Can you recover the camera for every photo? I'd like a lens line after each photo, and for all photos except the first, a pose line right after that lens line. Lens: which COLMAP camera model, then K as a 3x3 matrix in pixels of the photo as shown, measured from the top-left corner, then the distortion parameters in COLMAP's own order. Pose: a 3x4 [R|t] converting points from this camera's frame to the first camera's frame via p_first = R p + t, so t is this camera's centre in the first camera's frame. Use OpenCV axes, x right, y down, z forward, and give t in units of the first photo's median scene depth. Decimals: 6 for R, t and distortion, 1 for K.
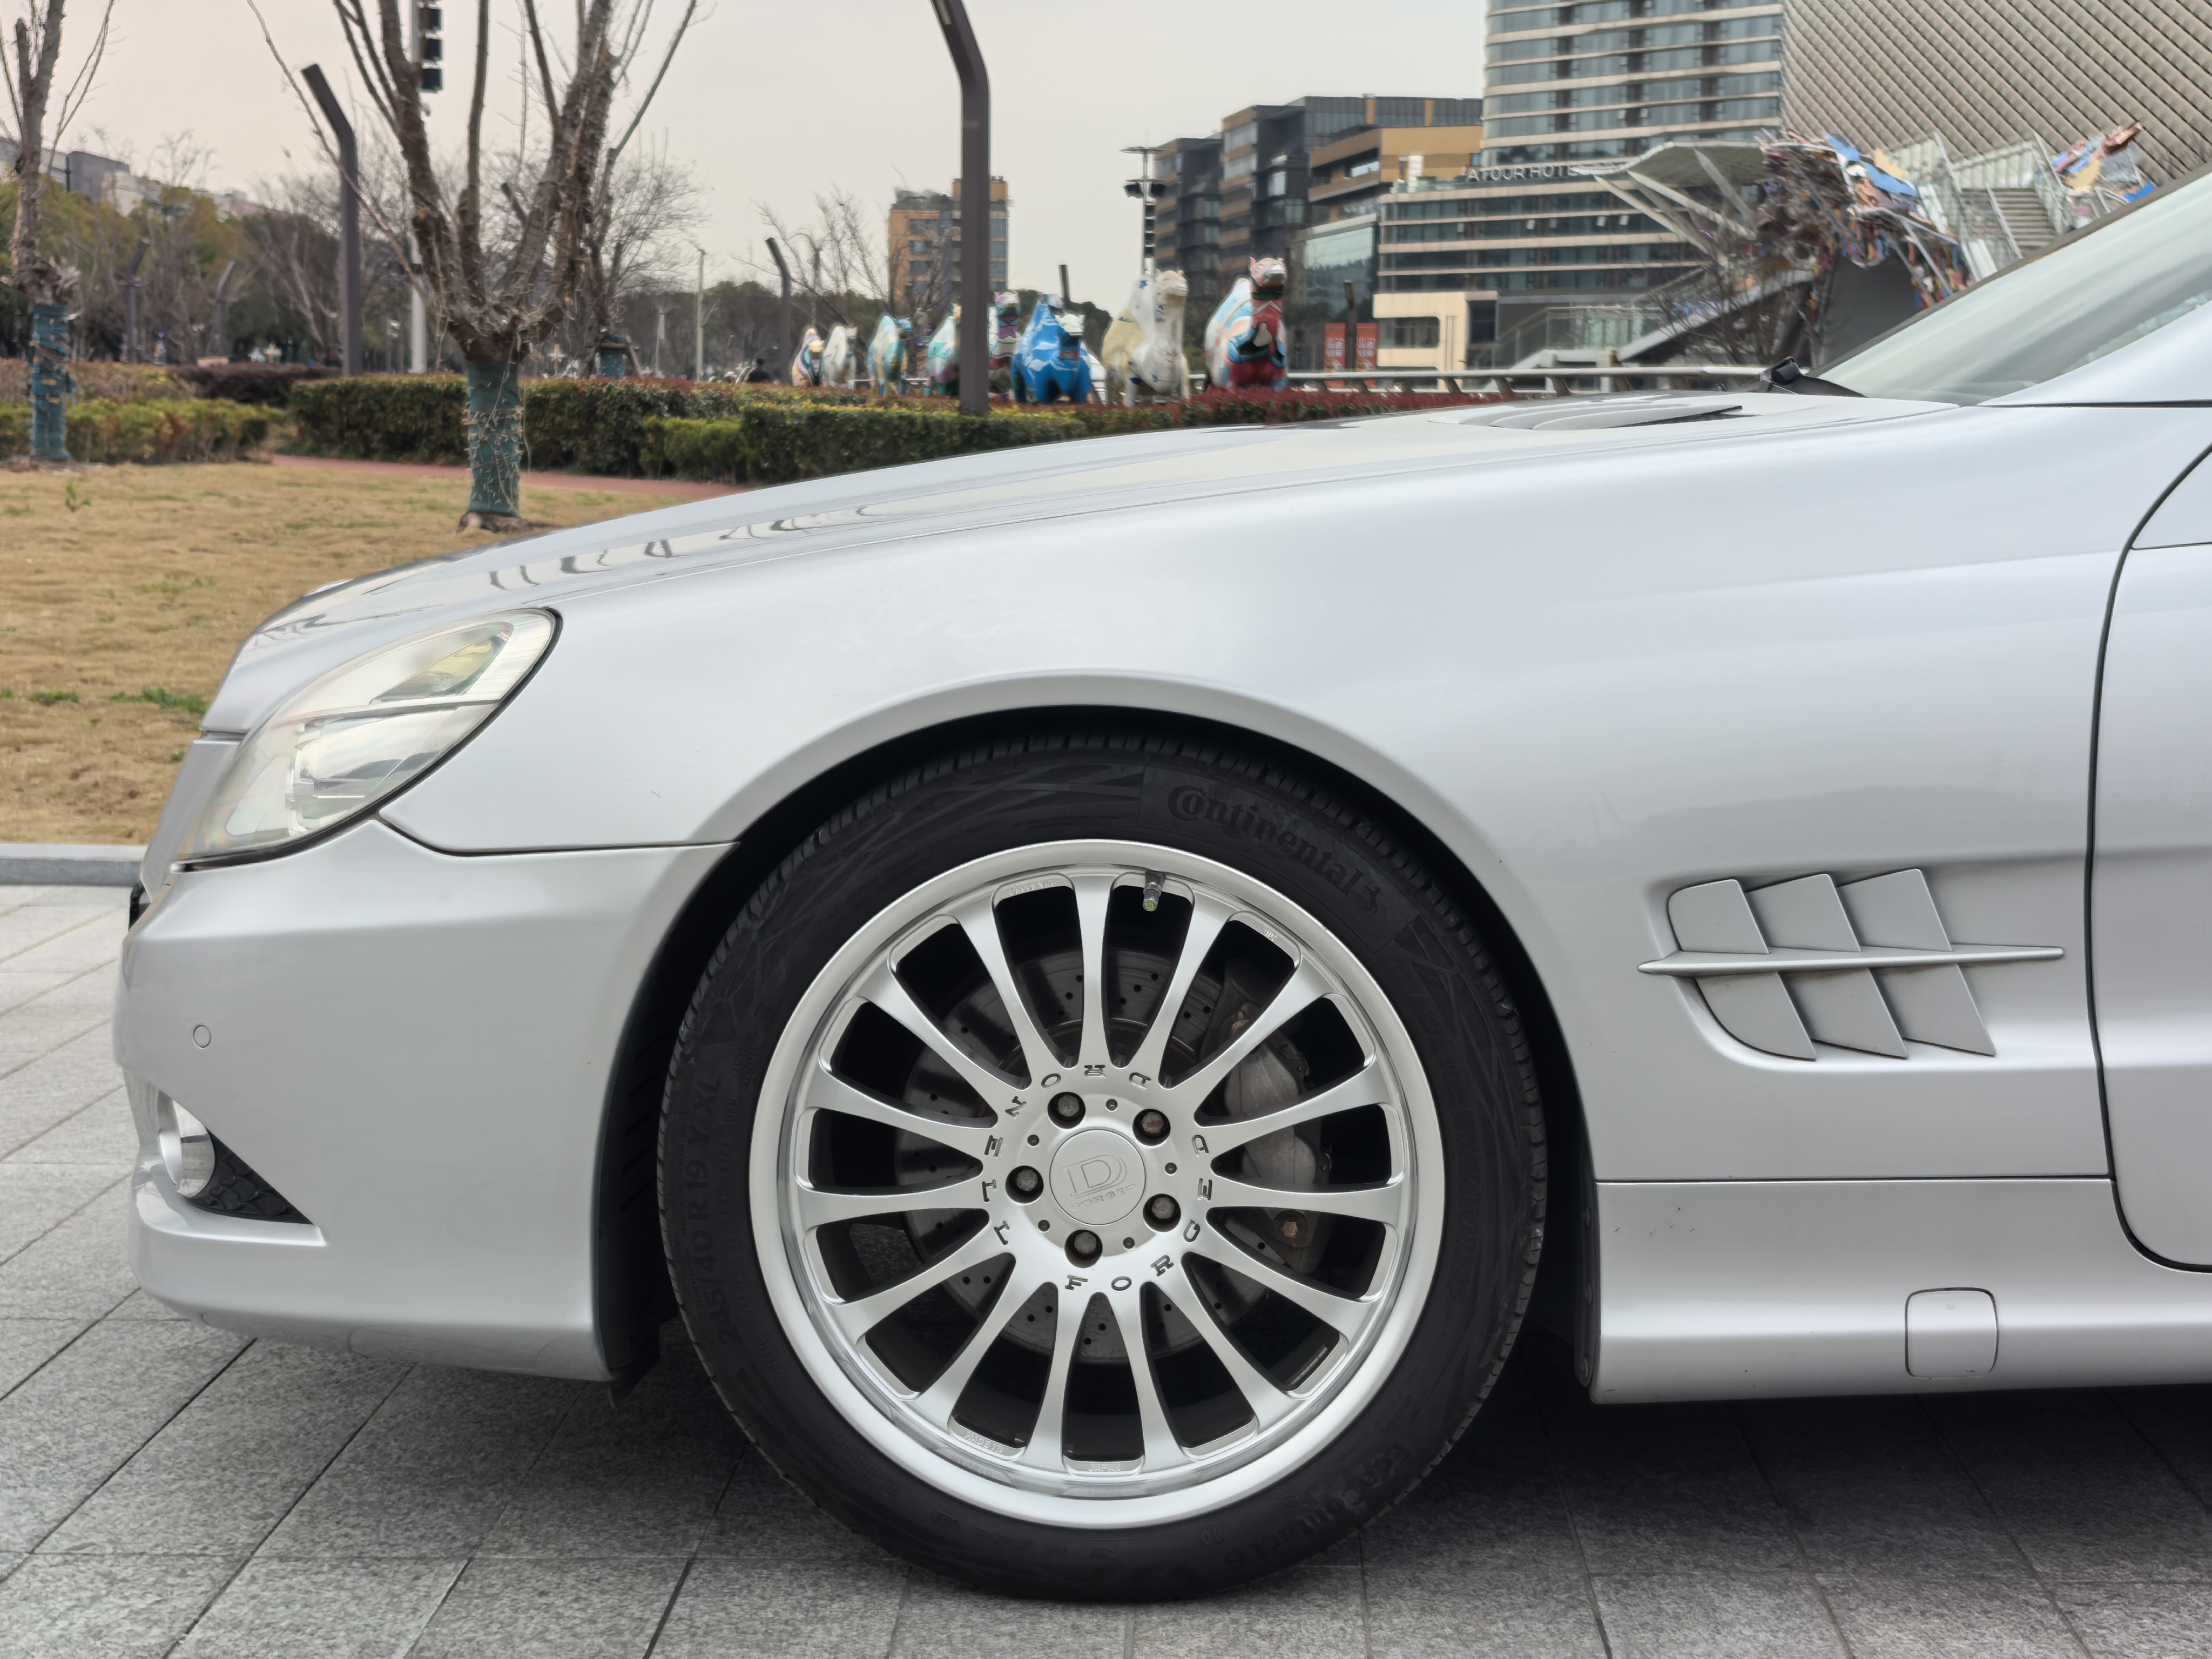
lens RADIAL K [[3539.3, 0, 1111.2], [0, 3539.3, 818.7], [0, 0, 1]] dist [0.076145, 0.000000]
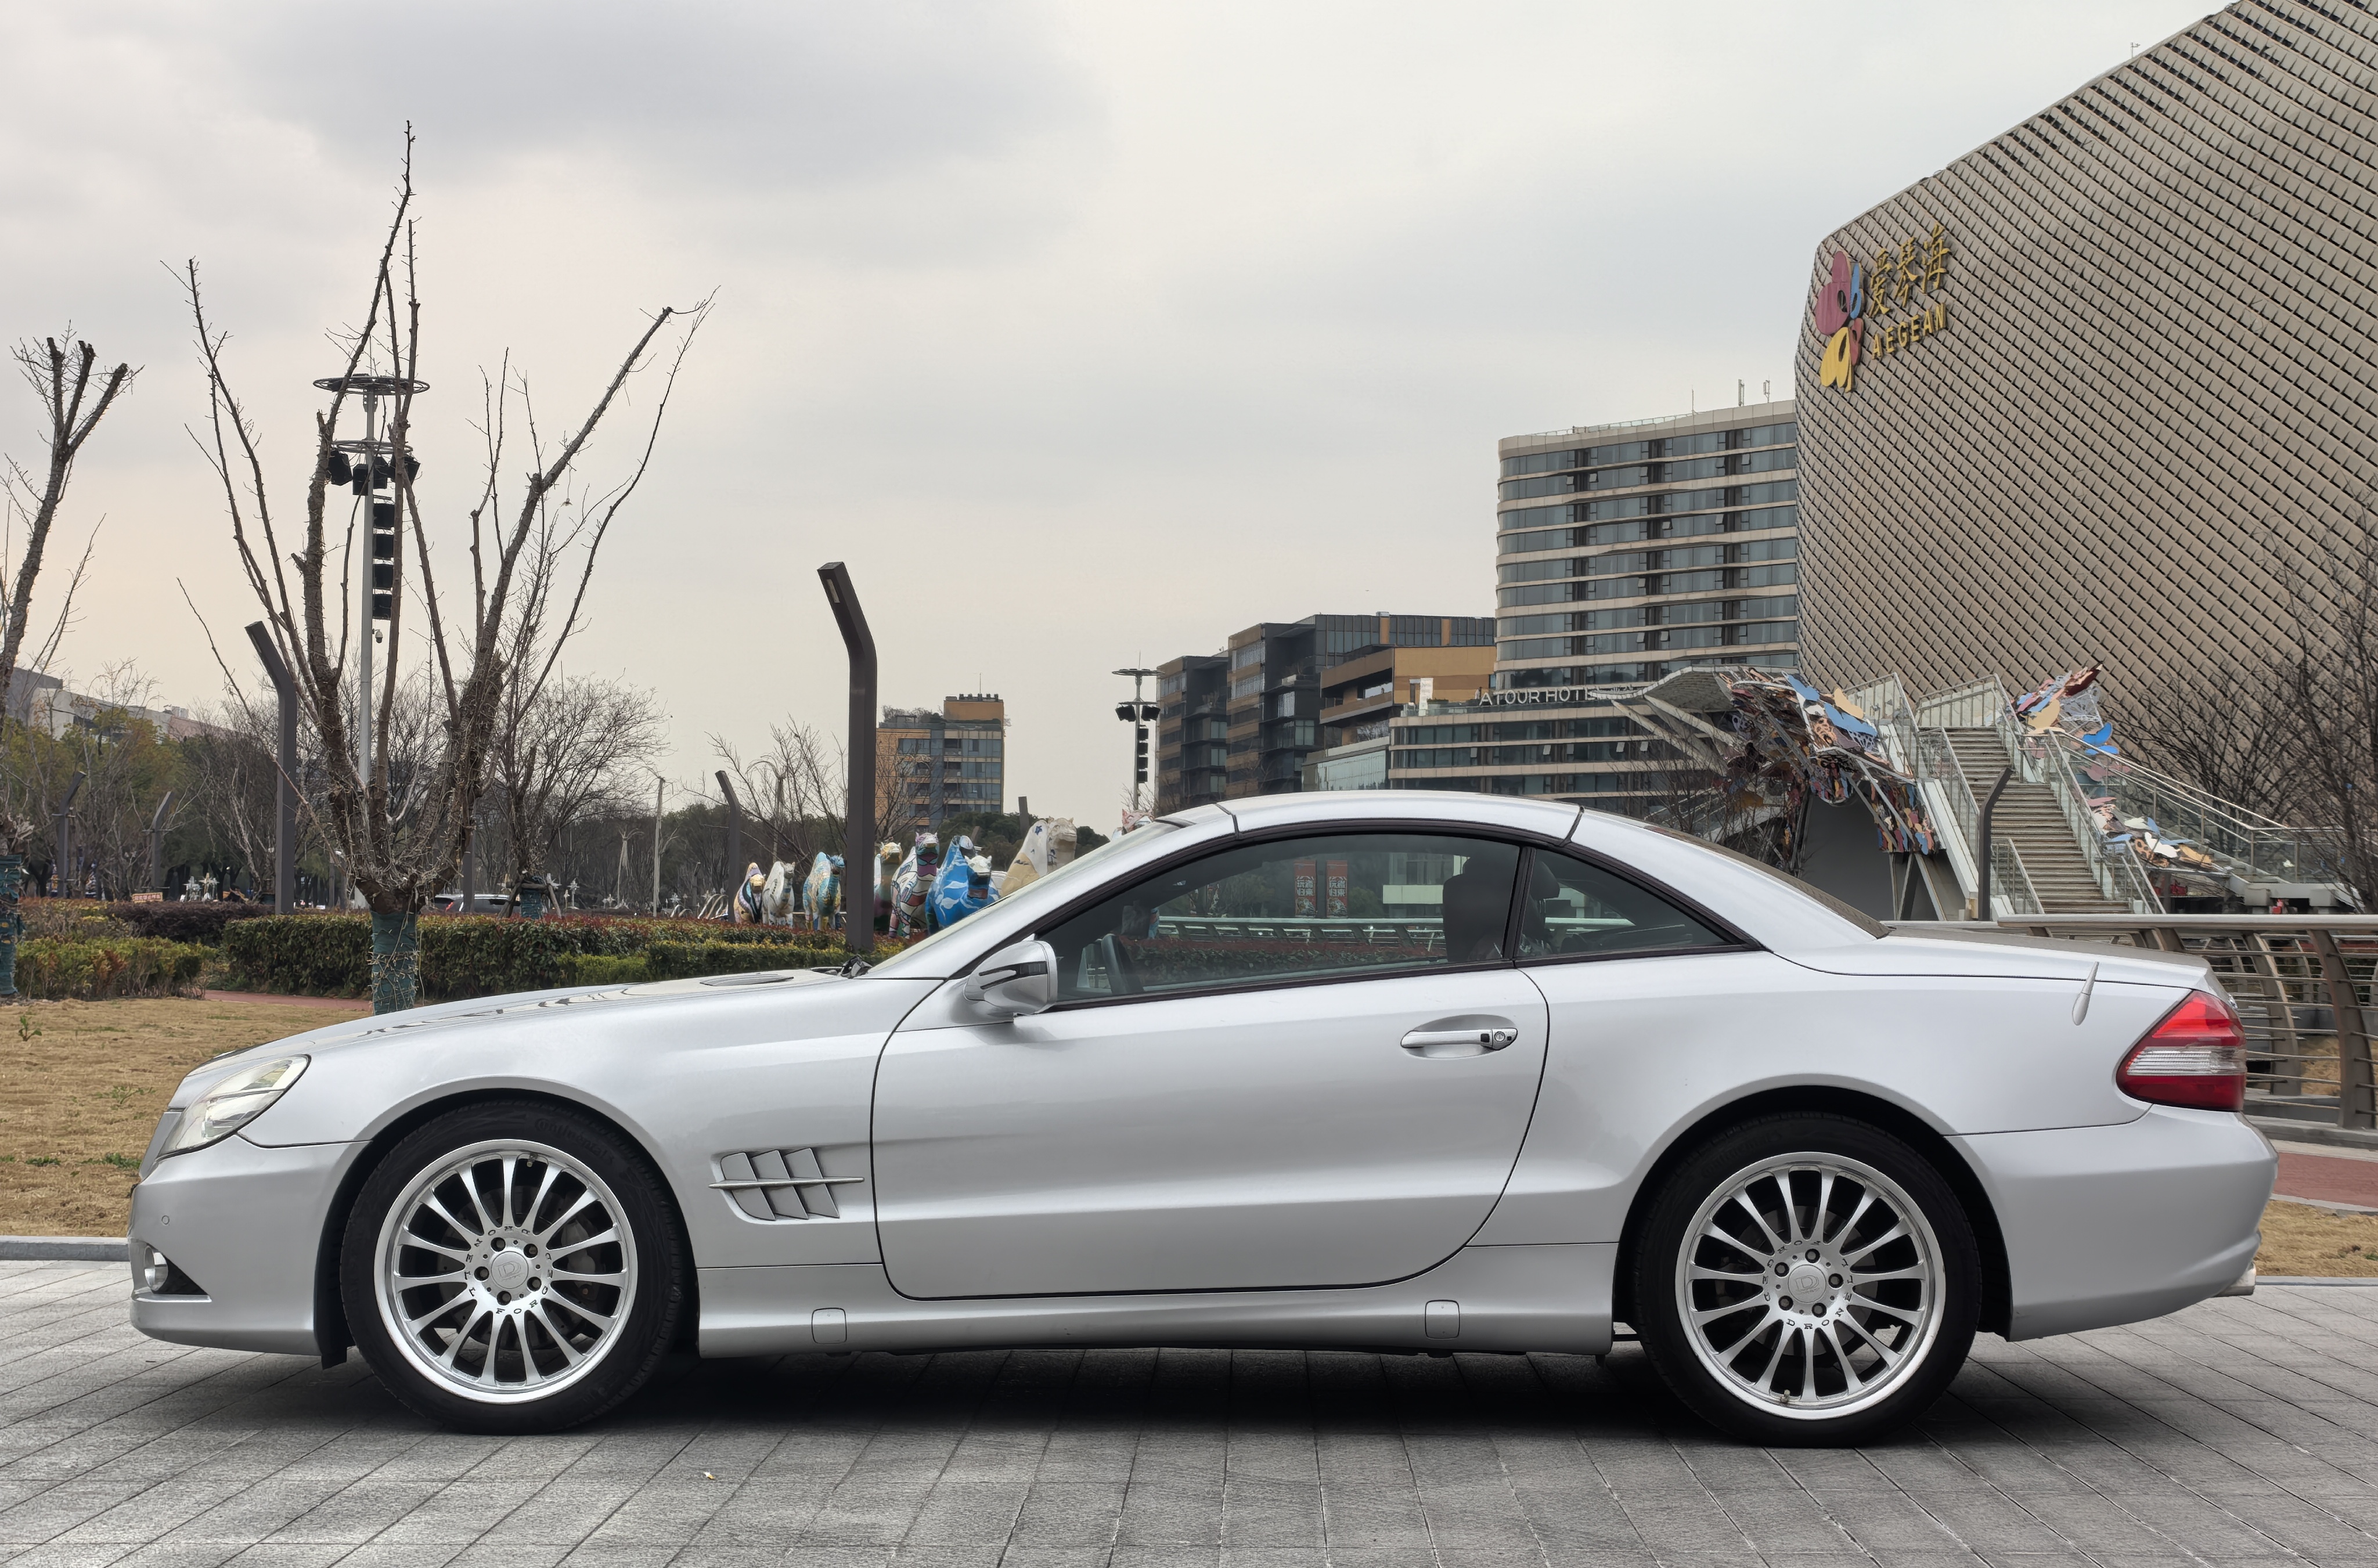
lens RADIAL K [[3983.5, 0, 1271.7], [0, 3983.5, 901.0], [0, 0, 1]] dist [0.067307, 0.000000]
pose [[0.999553, 0.002964, 0.029760, 0.031320], [0.000747, 0.992293, -0.123914, 0.013101], [-0.029898, 0.123880, 0.991847, -0.131849]]
